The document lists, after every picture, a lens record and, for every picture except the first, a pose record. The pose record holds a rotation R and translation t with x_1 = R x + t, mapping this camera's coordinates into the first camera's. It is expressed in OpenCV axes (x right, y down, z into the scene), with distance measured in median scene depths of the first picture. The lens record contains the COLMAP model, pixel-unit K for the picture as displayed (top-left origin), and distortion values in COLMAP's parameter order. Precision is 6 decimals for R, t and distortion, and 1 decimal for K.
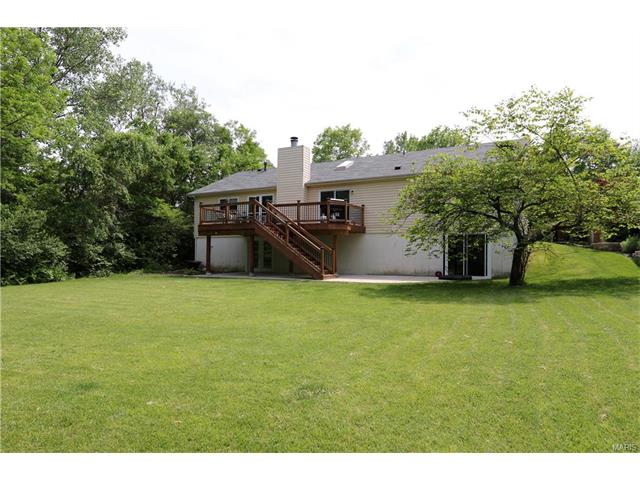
lens RADIAL K [[403.0, 0, 319.9], [0, 403.0, 234.4], [0, 0, 1]] dist [-0.004033, -0.000500]
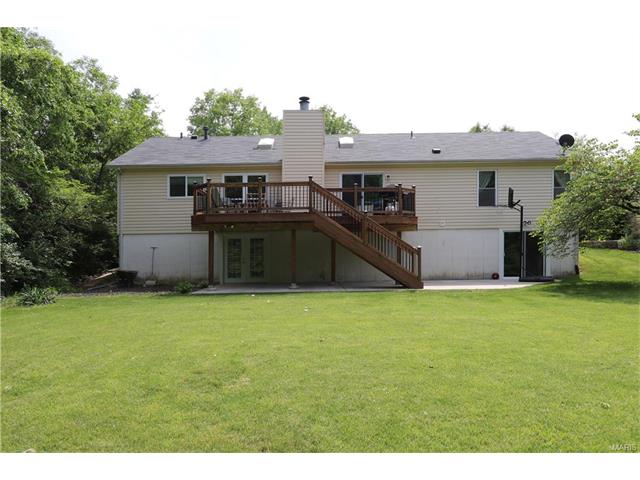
lens RADIAL K [[487.8, 0, 320.0], [0, 487.8, 245.2], [0, 0, 1]] dist [-0.000876, 0.001096]
pose [[0.884512, -0.006213, 0.466476, -0.465521], [-0.004046, 0.999772, 0.020988, 0.008740], [-0.466500, -0.020452, 0.884285, 0.201915]]
